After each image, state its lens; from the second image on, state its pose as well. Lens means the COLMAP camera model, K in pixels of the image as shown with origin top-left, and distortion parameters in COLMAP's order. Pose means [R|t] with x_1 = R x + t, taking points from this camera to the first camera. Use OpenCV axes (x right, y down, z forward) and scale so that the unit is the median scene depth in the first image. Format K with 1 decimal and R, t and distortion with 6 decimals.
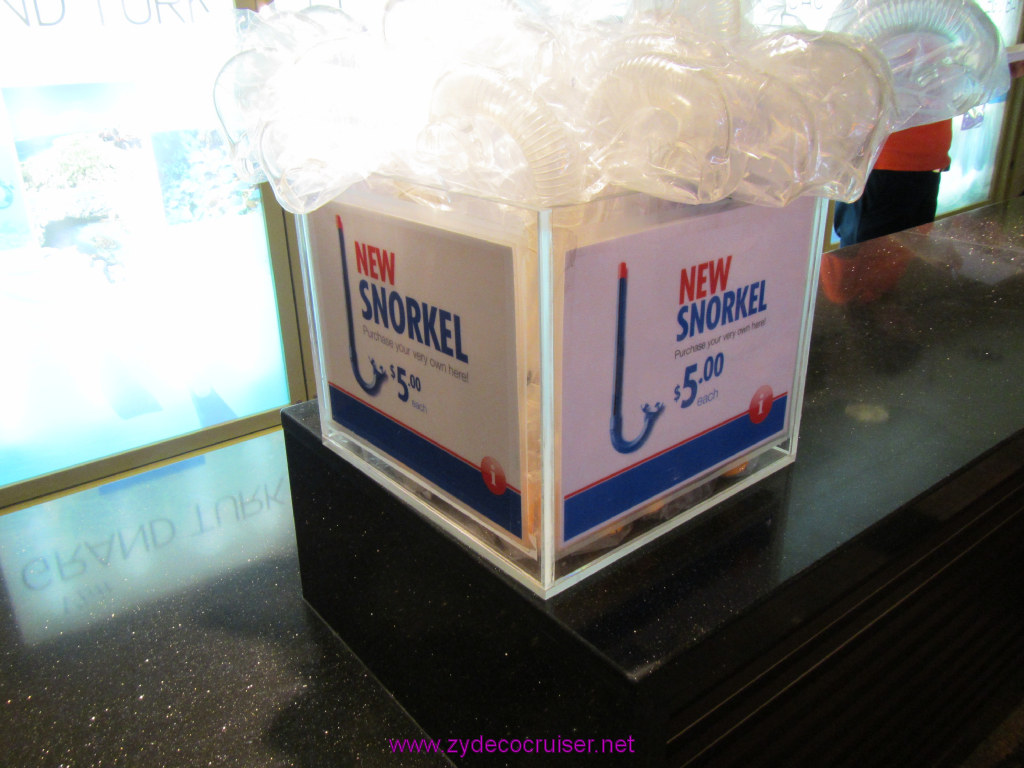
lens RADIAL K [[845.3, 0, 510.4], [0, 845.3, 389.8], [0, 0, 1]] dist [-0.037308, -0.004749]
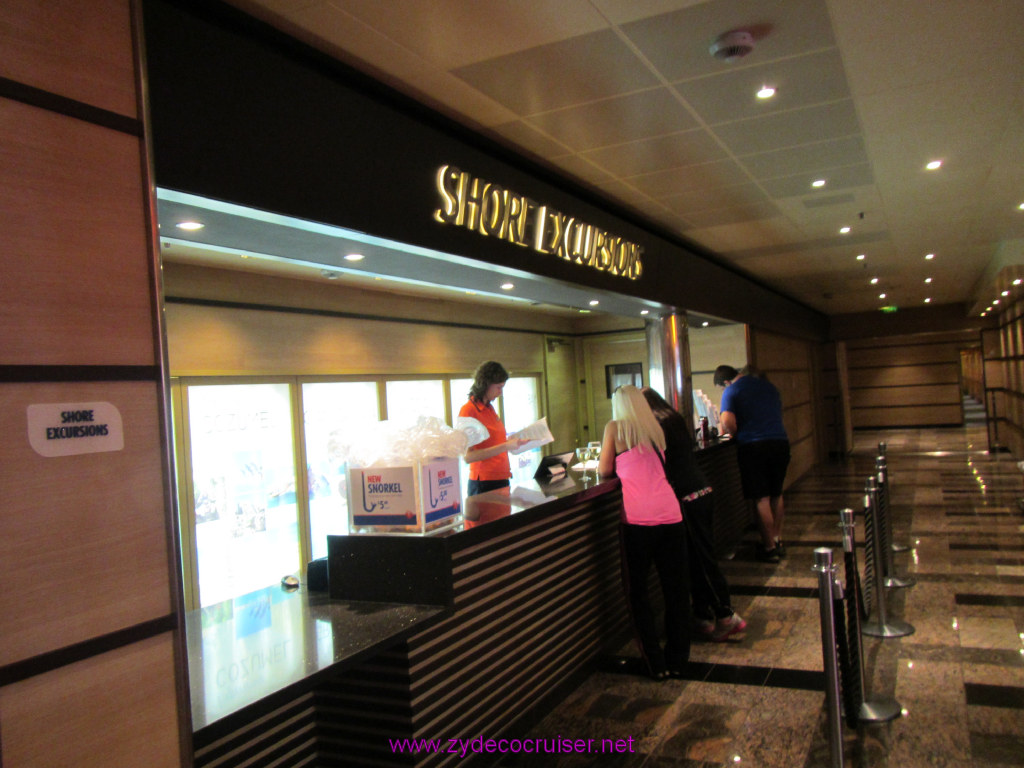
lens RADIAL K [[845.3, 0, 510.4], [0, 845.3, 389.8], [0, 0, 1]] dist [-0.037308, -0.004749]
pose [[0.901768, -0.032579, 0.430990, -1.597079], [0.211971, 0.902340, -0.375301, 1.427503], [-0.376672, 0.429792, 0.820608, -3.618751]]
